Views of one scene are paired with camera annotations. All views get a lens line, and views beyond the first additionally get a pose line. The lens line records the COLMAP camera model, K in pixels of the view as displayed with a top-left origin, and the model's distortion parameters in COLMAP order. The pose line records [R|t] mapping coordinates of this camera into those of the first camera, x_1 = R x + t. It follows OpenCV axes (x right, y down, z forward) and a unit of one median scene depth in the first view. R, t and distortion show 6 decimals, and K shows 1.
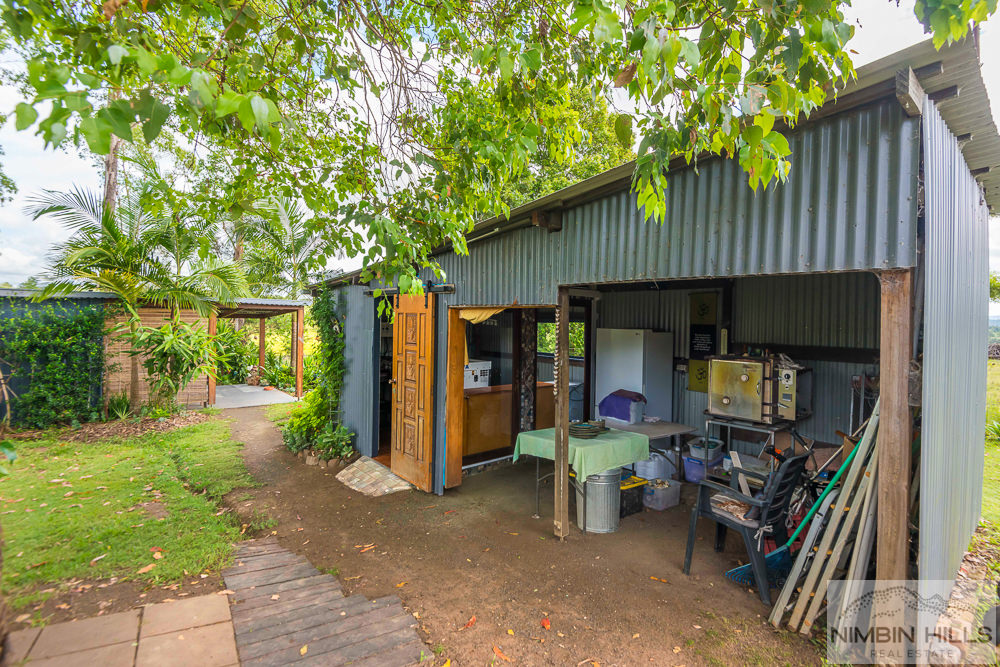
lens RADIAL K [[417.2, 0, 504.5], [0, 417.2, 328.7], [0, 0, 1]] dist [-0.002769, -0.000061]
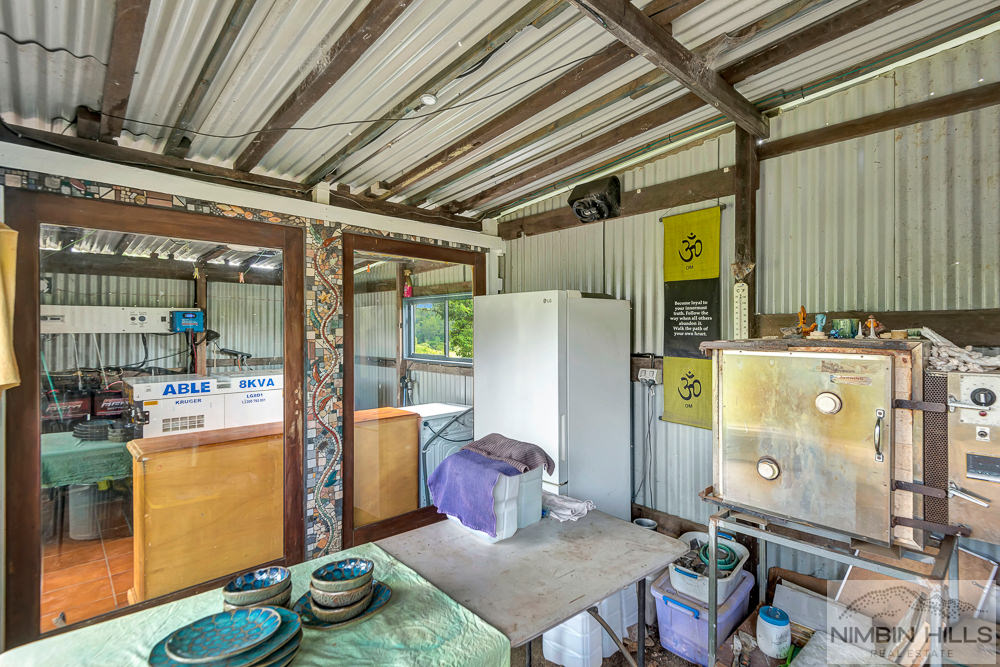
lens RADIAL K [[458.0, 0, 497.3], [0, 458.0, 338.2], [0, 0, 1]] dist [0.004303, -0.000263]
pose [[0.998001, -0.020790, 0.059679, 0.235943], [0.020416, 0.999768, 0.006863, 0.047476], [-0.059808, -0.005631, 0.998194, 0.519334]]
